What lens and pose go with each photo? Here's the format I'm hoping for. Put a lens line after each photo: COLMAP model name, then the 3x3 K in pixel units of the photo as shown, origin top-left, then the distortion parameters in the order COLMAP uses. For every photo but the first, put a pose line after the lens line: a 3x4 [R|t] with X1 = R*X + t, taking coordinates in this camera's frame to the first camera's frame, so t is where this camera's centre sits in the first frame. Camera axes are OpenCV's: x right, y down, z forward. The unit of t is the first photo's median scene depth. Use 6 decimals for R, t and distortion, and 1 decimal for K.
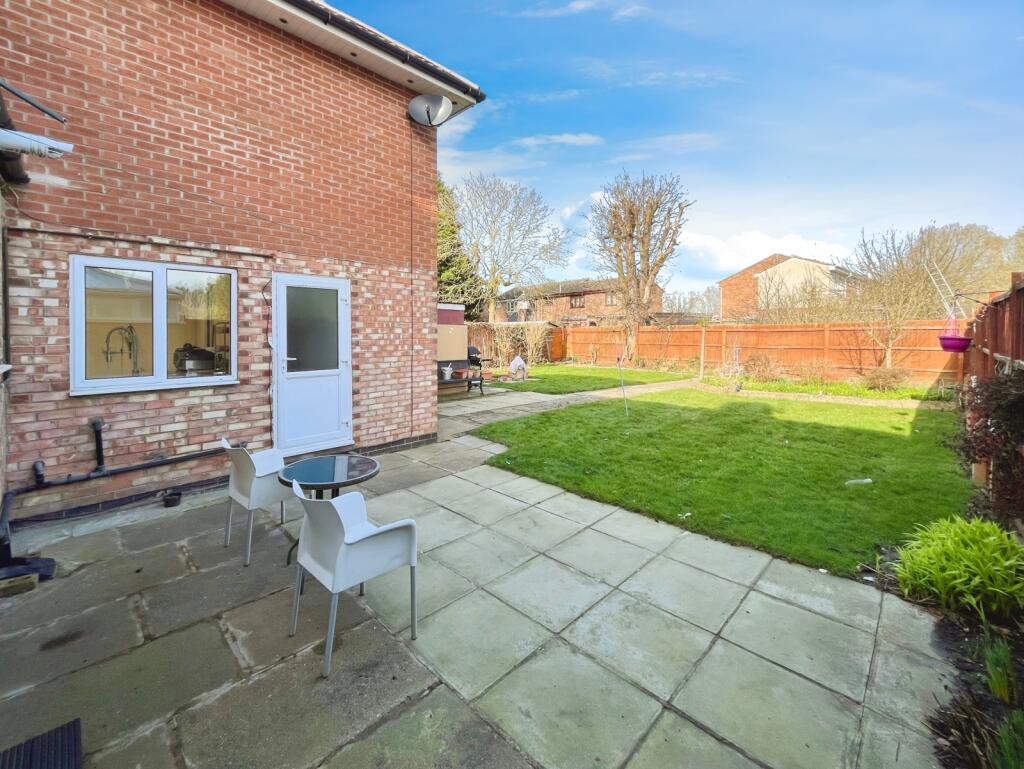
lens RADIAL K [[417.1, 0, 489.0], [0, 417.1, 377.3], [0, 0, 1]] dist [-0.001284, -0.000079]
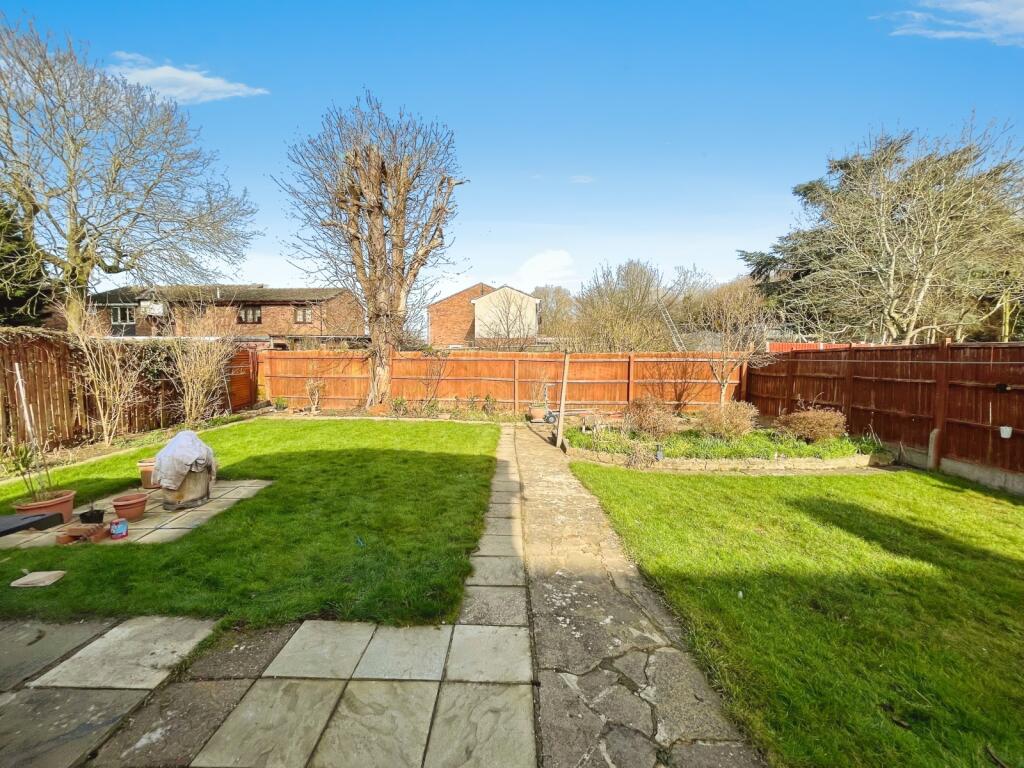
lens RADIAL K [[420.1, 0, 509.1], [0, 420.1, 388.2], [0, 0, 1]] dist [-0.000613, 0.000084]
pose [[0.698286, -0.037127, 0.714856, 0.008987], [0.063323, 0.997943, -0.010027, -0.037265], [-0.713013, 0.052268, 0.699200, 0.331948]]
